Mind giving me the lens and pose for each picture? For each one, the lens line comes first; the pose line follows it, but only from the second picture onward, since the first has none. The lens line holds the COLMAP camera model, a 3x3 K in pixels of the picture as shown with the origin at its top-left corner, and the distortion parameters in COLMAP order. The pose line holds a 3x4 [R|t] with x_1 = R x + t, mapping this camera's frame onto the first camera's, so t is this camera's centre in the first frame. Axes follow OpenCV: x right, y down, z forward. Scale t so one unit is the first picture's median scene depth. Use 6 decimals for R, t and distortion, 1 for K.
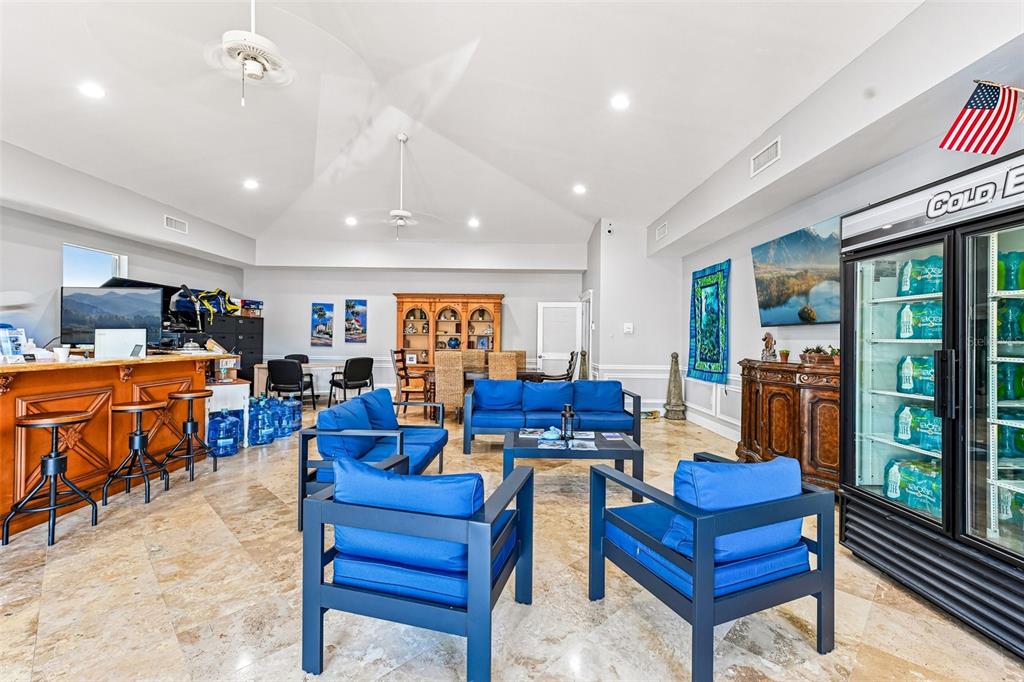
lens RADIAL K [[430.8, 0, 512.0], [0, 430.8, 341.0], [0, 0, 1]] dist [0.009229, -0.000097]
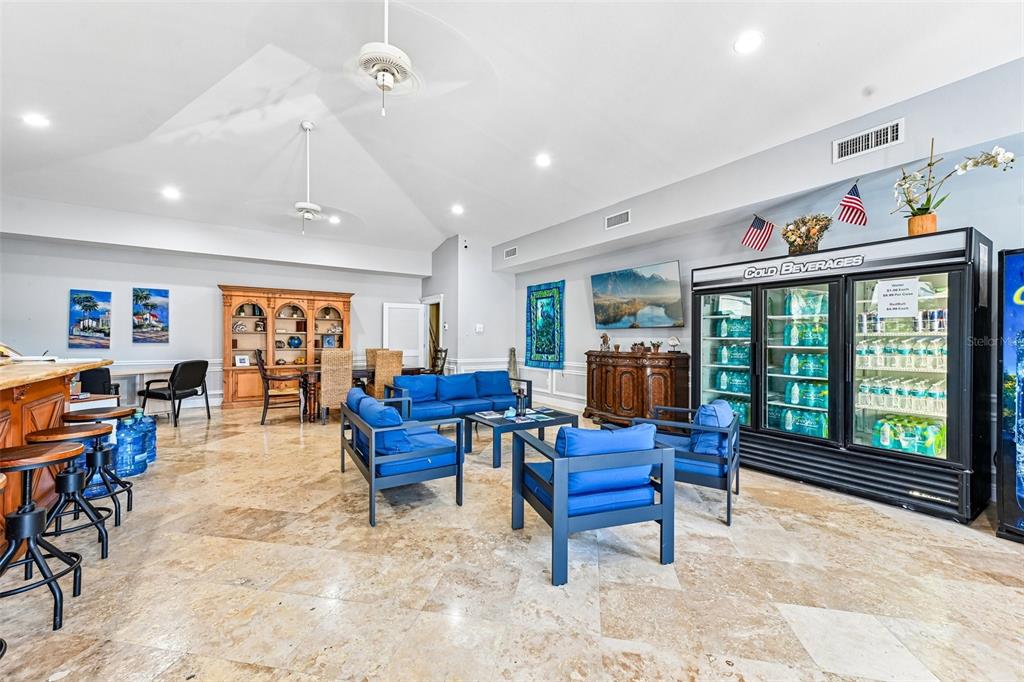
lens RADIAL K [[403.0, 0, 512.0], [0, 403.0, 341.0], [0, 0, 1]] dist [0.010814, -0.000181]
pose [[0.829499, -0.008964, 0.558436, -0.329300], [0.005532, 0.999954, 0.007834, -0.002686], [-0.558481, -0.003409, 0.829510, 0.008714]]
